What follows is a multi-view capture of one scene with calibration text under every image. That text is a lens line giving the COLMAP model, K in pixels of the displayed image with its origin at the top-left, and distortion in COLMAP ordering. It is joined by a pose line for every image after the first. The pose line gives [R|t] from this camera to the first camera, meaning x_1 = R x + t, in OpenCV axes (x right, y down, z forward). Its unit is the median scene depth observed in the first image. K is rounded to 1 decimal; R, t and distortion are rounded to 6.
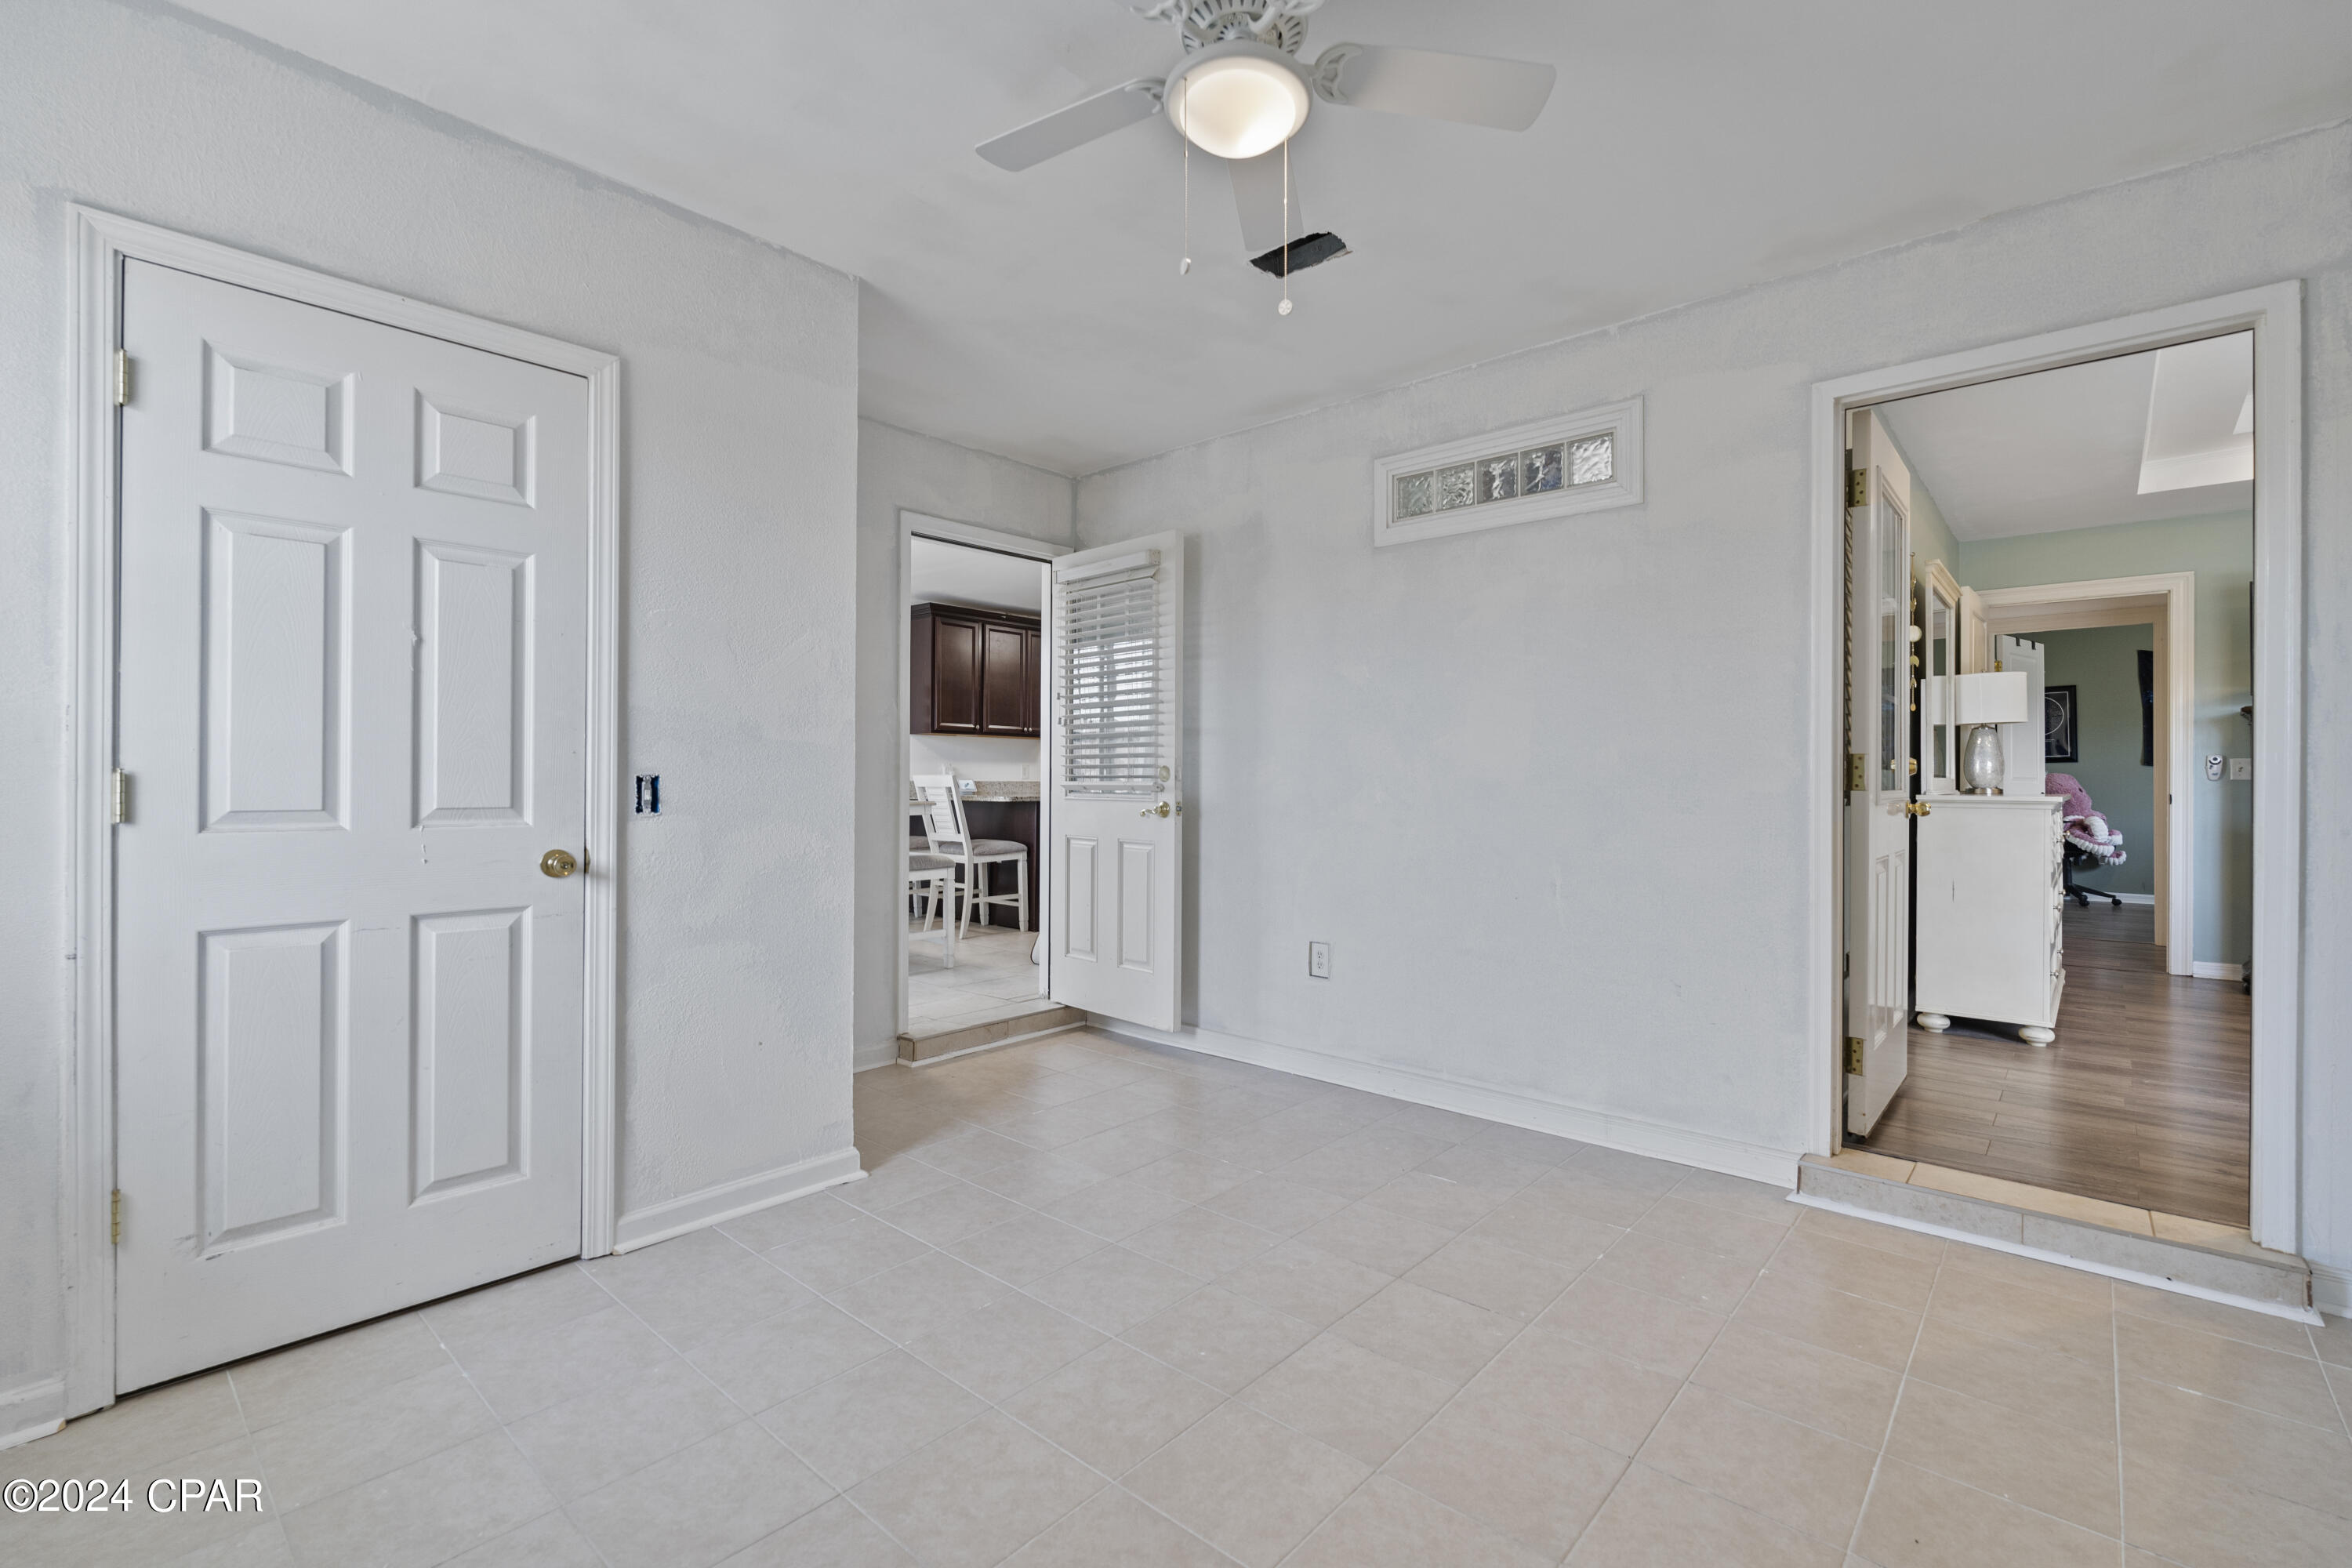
lens RADIAL K [[1048.0, 0, 1174.6], [0, 1048.0, 779.3], [0, 0, 1]] dist [-0.002405, -0.000322]
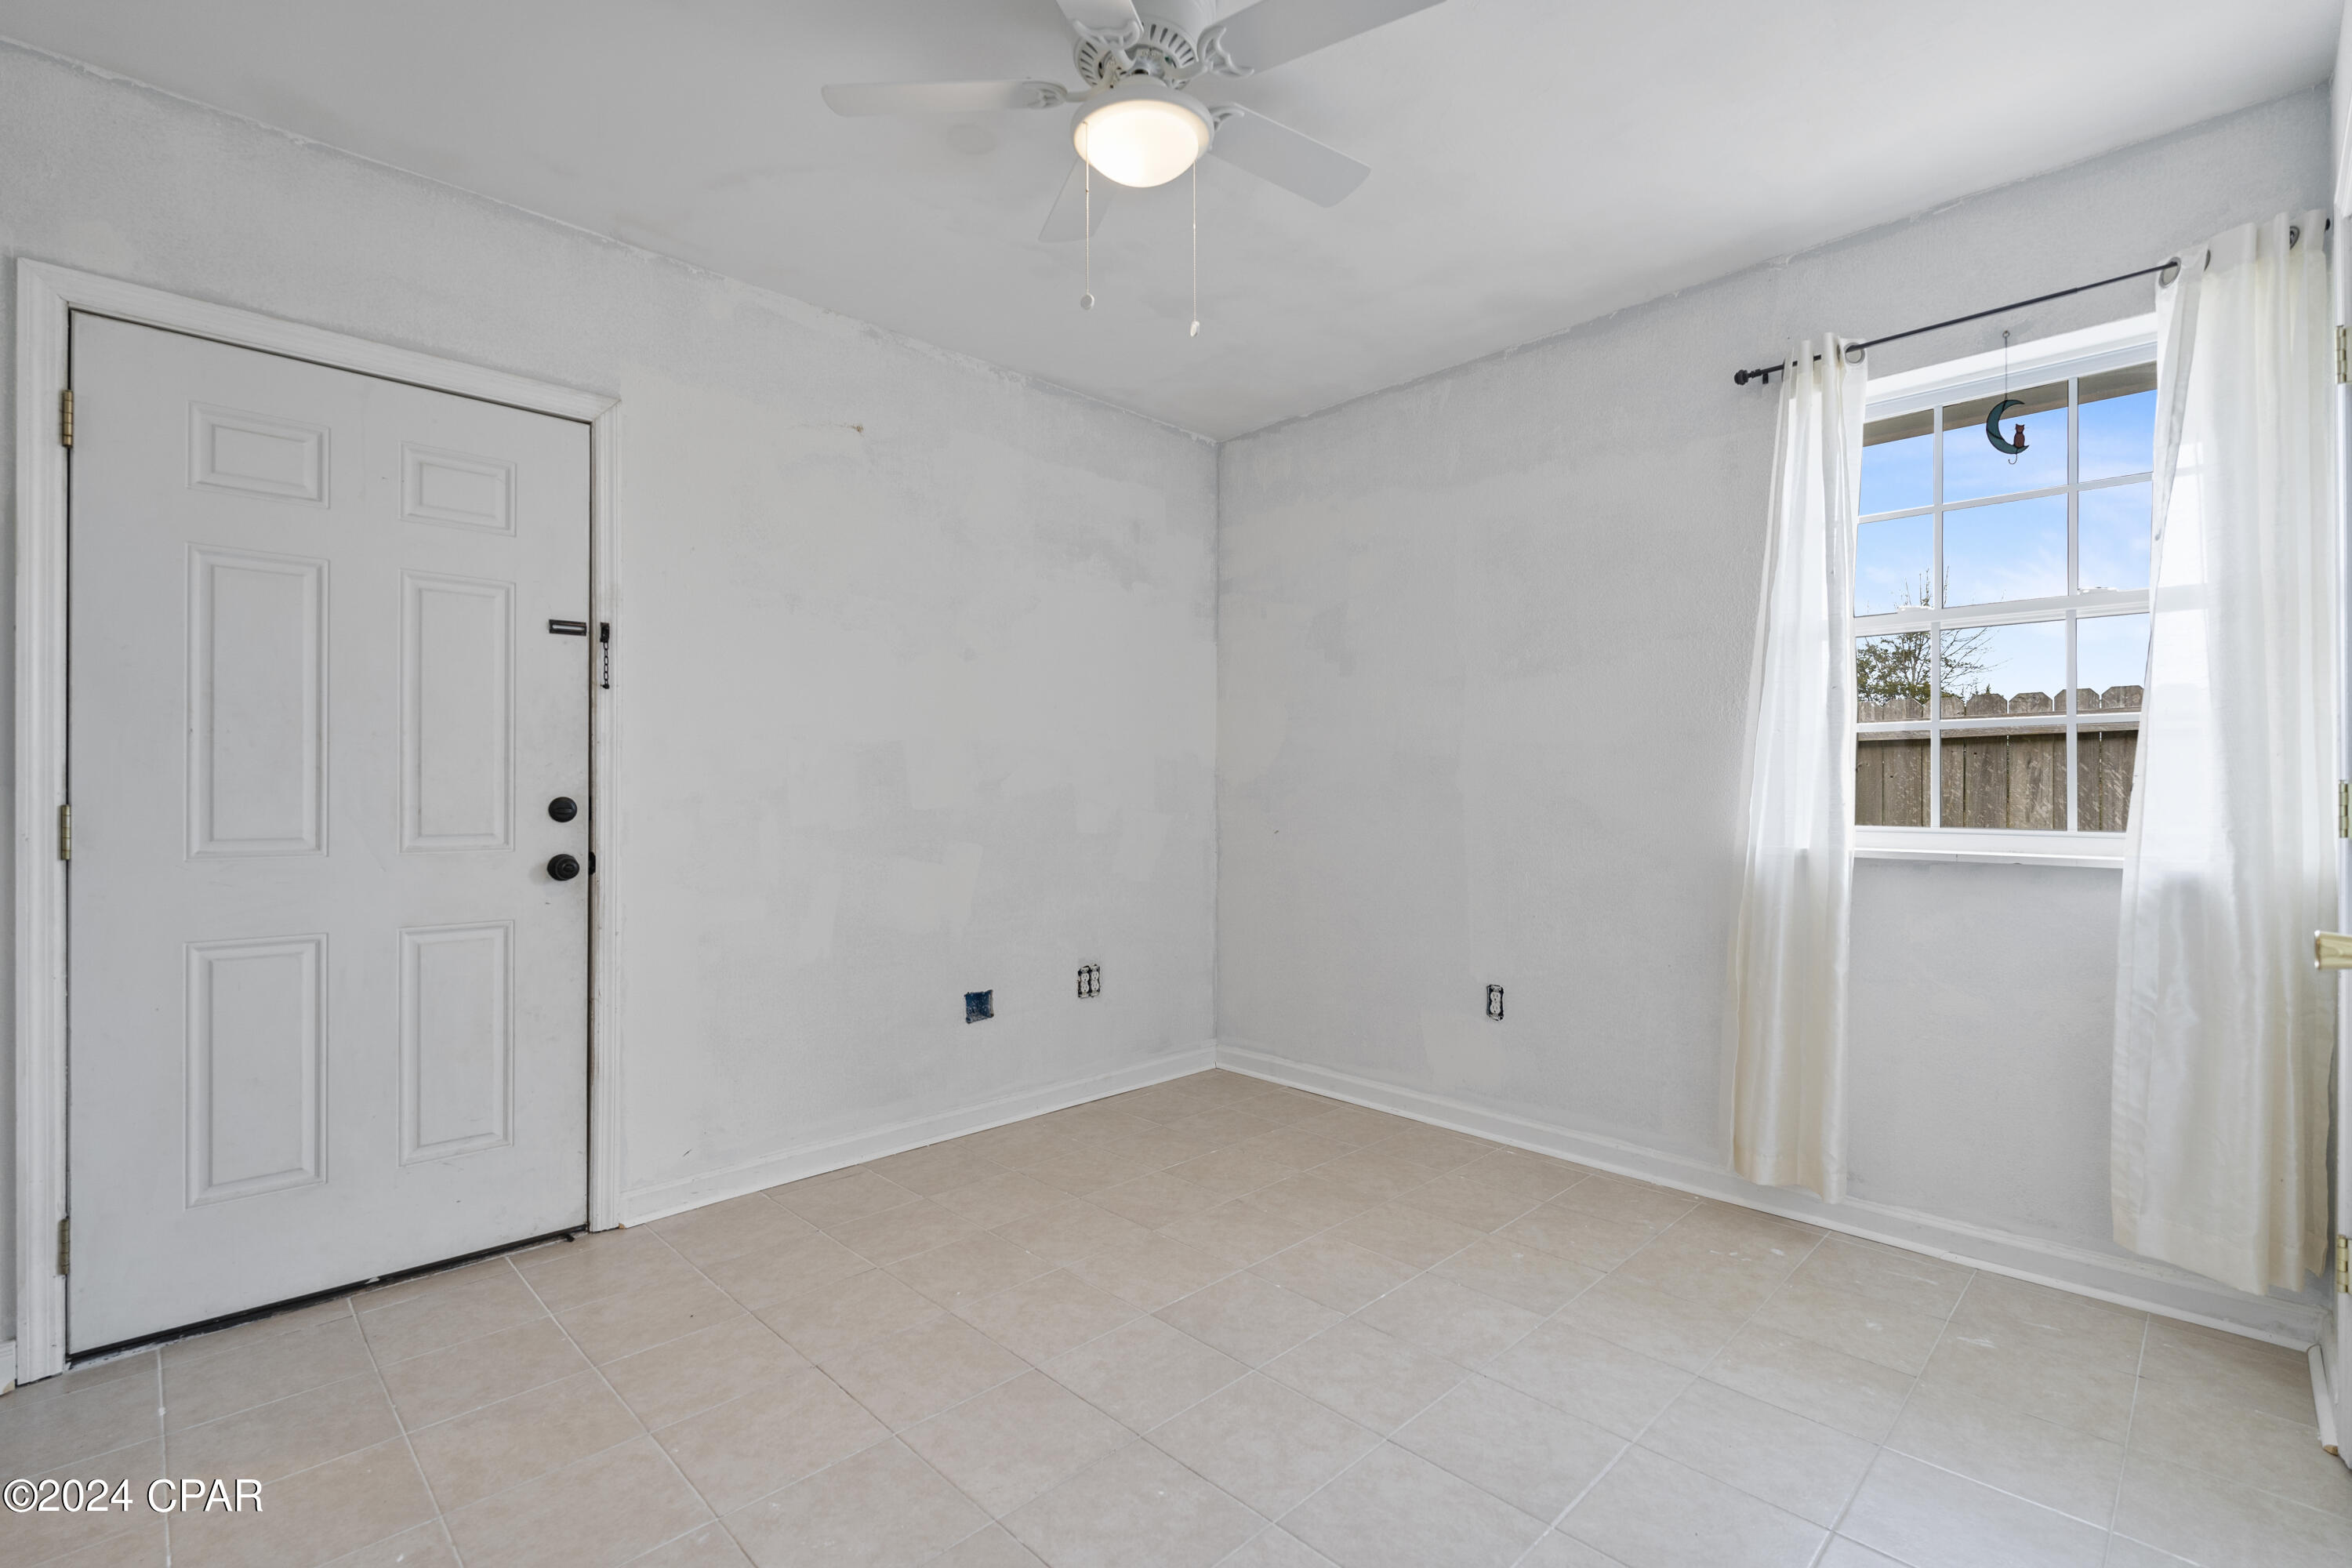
lens RADIAL K [[1048.0, 0, 1177.7], [0, 1048.0, 783.9], [0, 0, 1]] dist [-0.002405, -0.000322]
pose [[-0.998319, -0.004886, 0.057745, -0.032207], [-0.004735, 0.999985, 0.002763, -0.008208], [-0.057757, 0.002485, -0.998328, 1.939911]]
